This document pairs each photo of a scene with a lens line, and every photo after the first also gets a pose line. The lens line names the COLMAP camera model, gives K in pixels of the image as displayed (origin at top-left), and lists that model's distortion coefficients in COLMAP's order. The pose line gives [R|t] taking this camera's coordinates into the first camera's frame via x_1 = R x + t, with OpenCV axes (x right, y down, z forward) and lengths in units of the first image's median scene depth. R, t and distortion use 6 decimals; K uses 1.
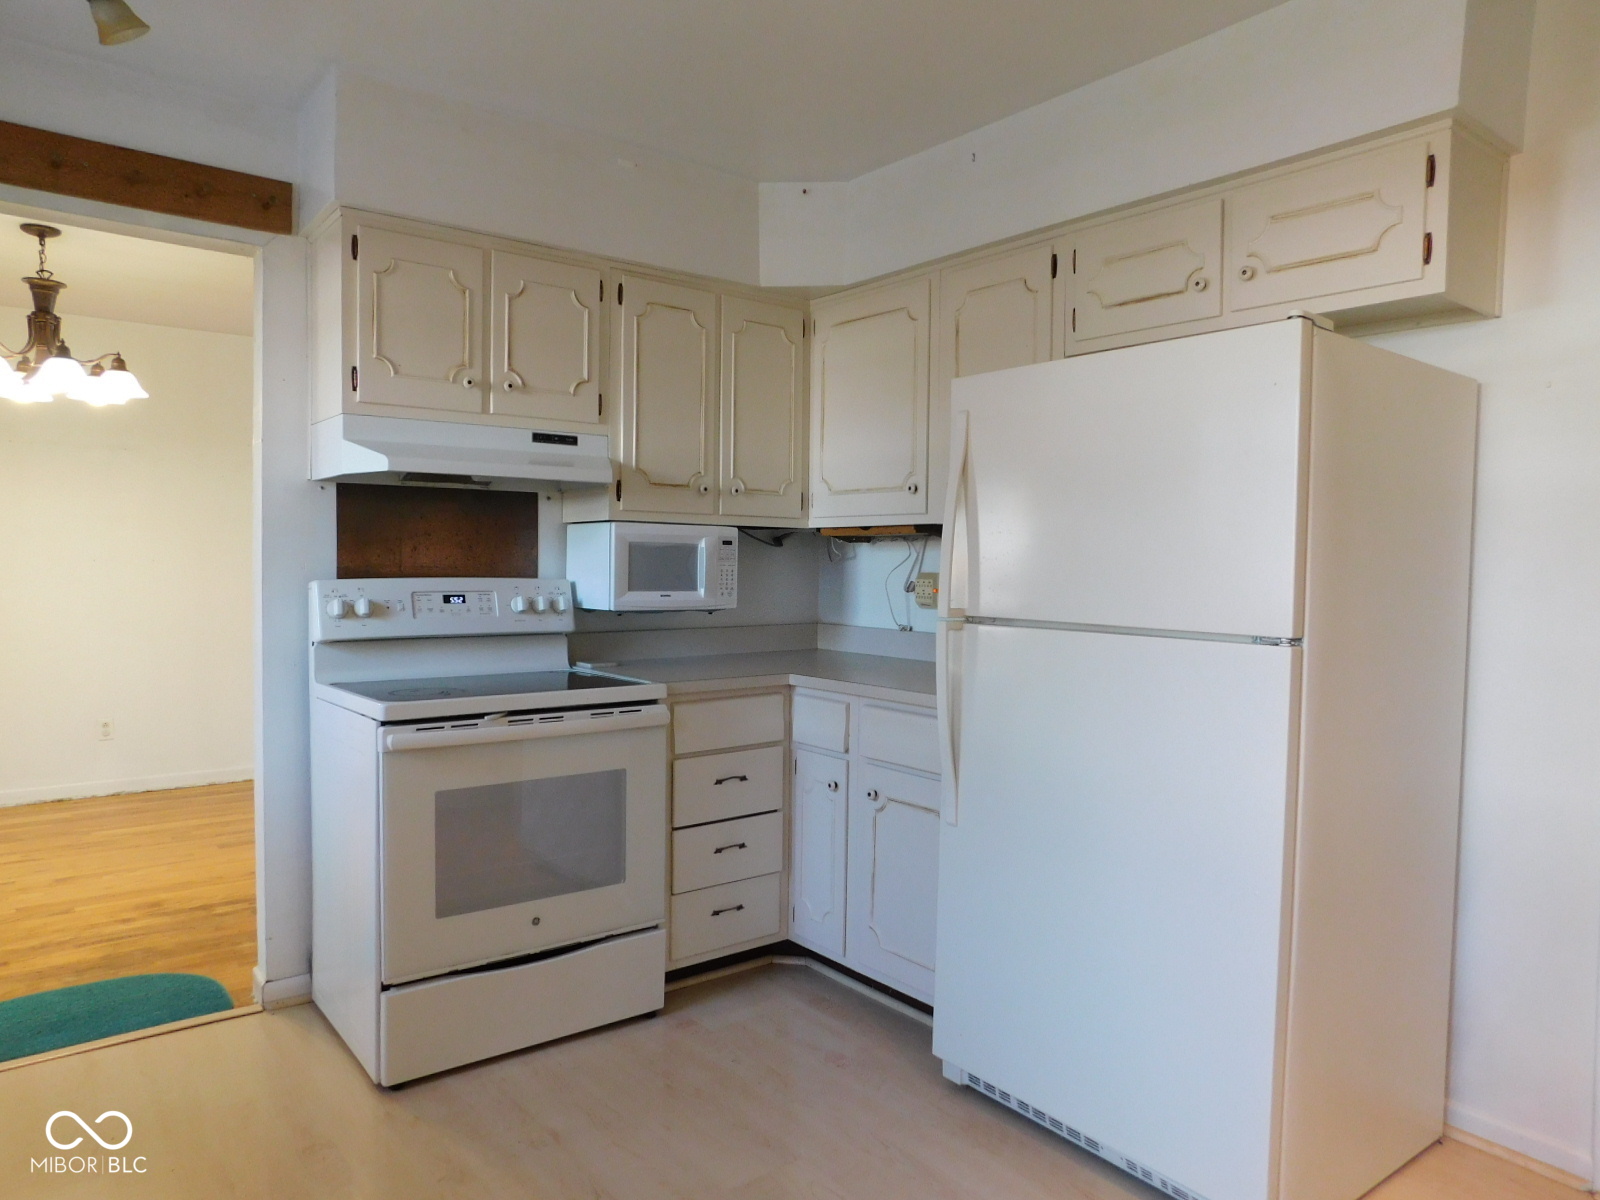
lens RADIAL K [[1059.2, 0, 802.2], [0, 1059.2, 595.0], [0, 0, 1]] dist [-0.036105, 0.012126]
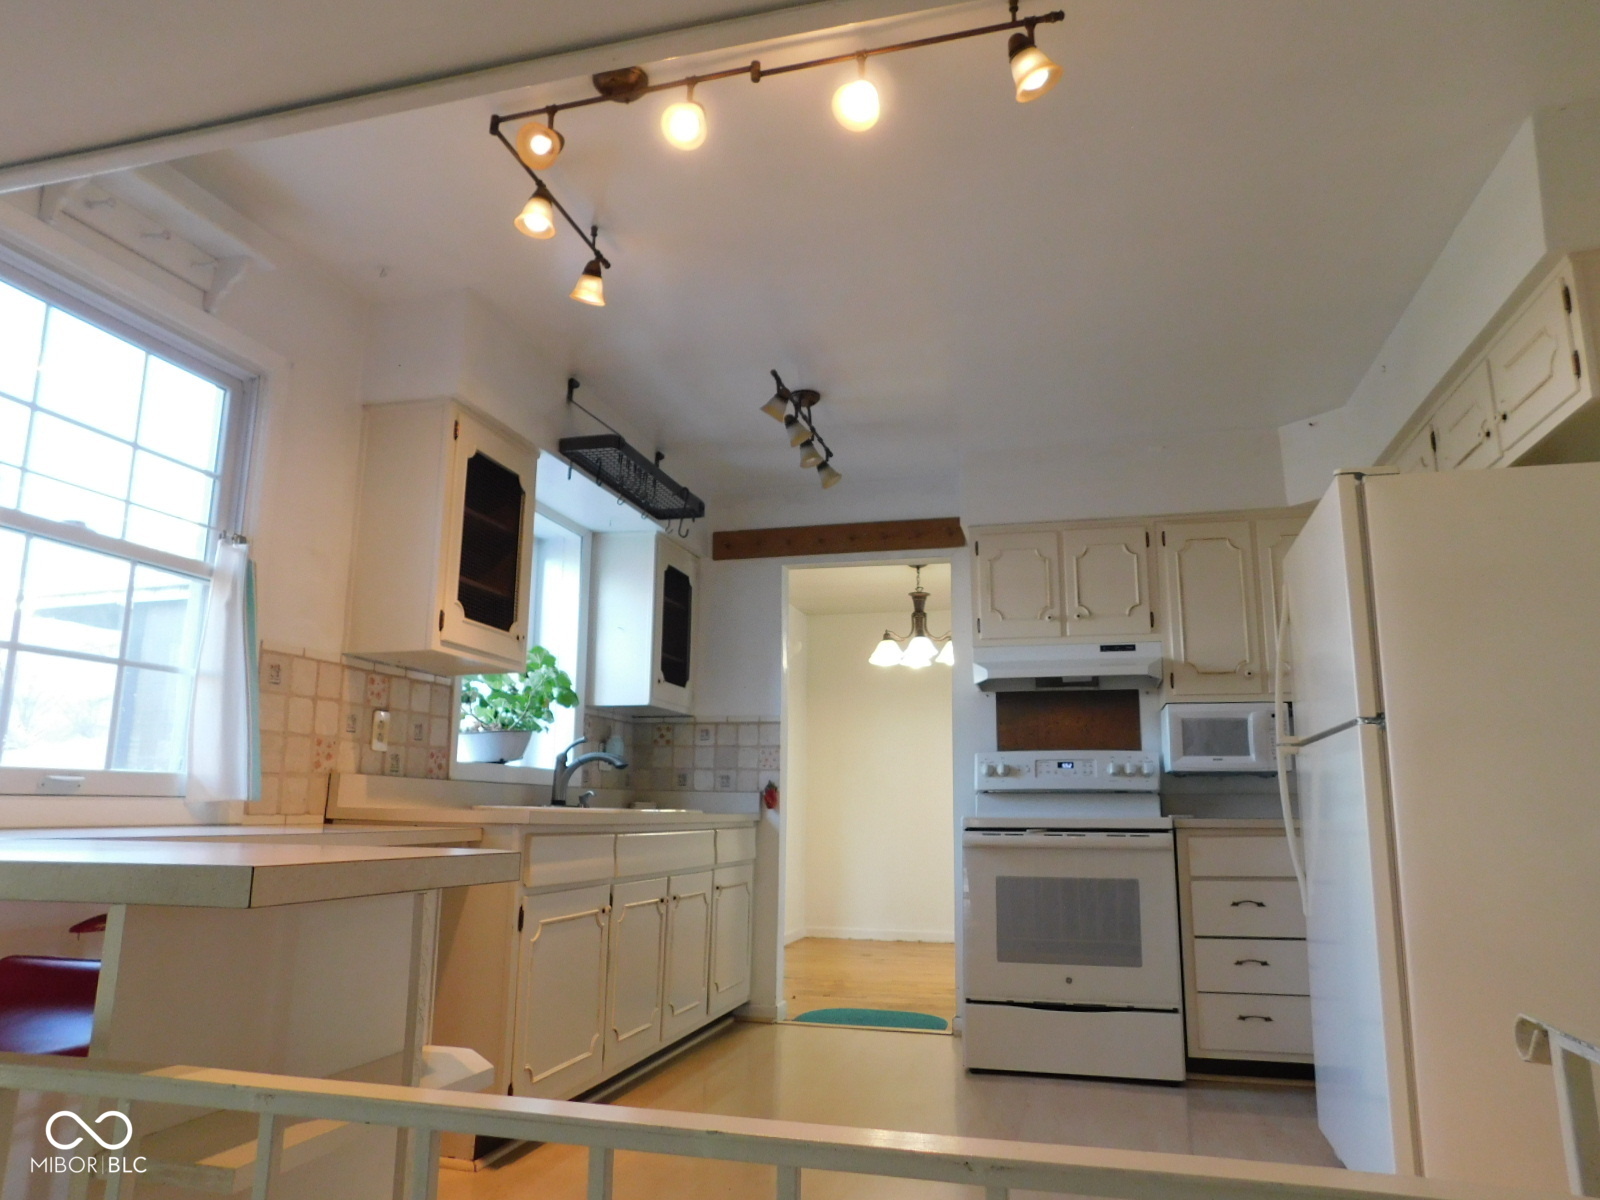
lens RADIAL K [[1059.2, 0, 794.6], [0, 1059.2, 600.8], [0, 0, 1]] dist [-0.036105, 0.012126]
pose [[0.594789, -0.160000, -0.787798, 0.634447], [-0.029184, 0.975049, -0.220064, 0.114929], [0.803352, 0.153883, 0.575279, -0.172203]]
